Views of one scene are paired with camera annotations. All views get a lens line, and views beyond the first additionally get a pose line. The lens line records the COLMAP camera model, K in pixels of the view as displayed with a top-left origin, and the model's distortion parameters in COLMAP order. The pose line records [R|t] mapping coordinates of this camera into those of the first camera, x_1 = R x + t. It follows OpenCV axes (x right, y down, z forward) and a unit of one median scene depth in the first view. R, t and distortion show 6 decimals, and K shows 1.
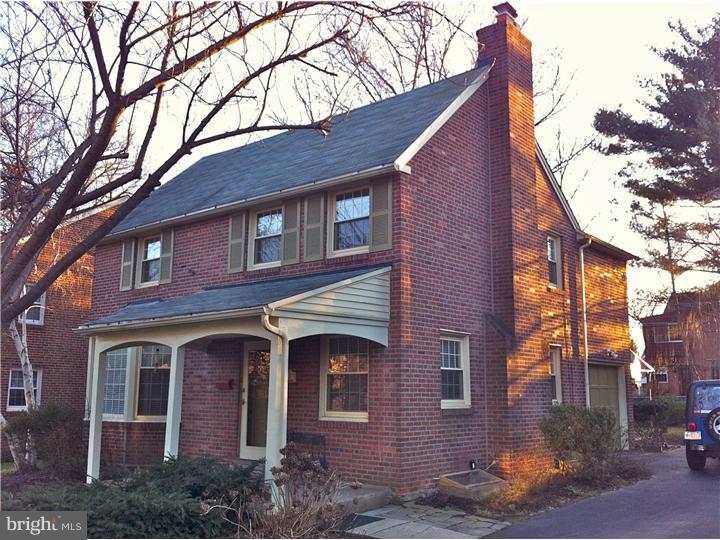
lens RADIAL K [[701.9, 0, 360.0], [0, 701.9, 270.0], [0, 0, 1]] dist [0.010697, 0.006740]
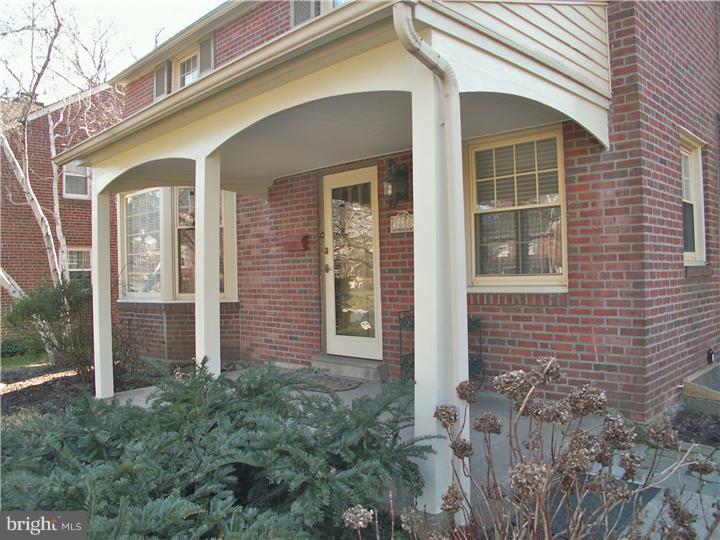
lens RADIAL K [[594.1, 0, 355.0], [0, 594.1, 271.4], [0, 0, 1]] dist [-0.175374, 0.126737]
pose [[0.996537, -0.029470, -0.077751, -0.115057], [0.042051, 0.985312, 0.165503, 0.119117], [0.071732, -0.168199, 0.983140, 0.547470]]
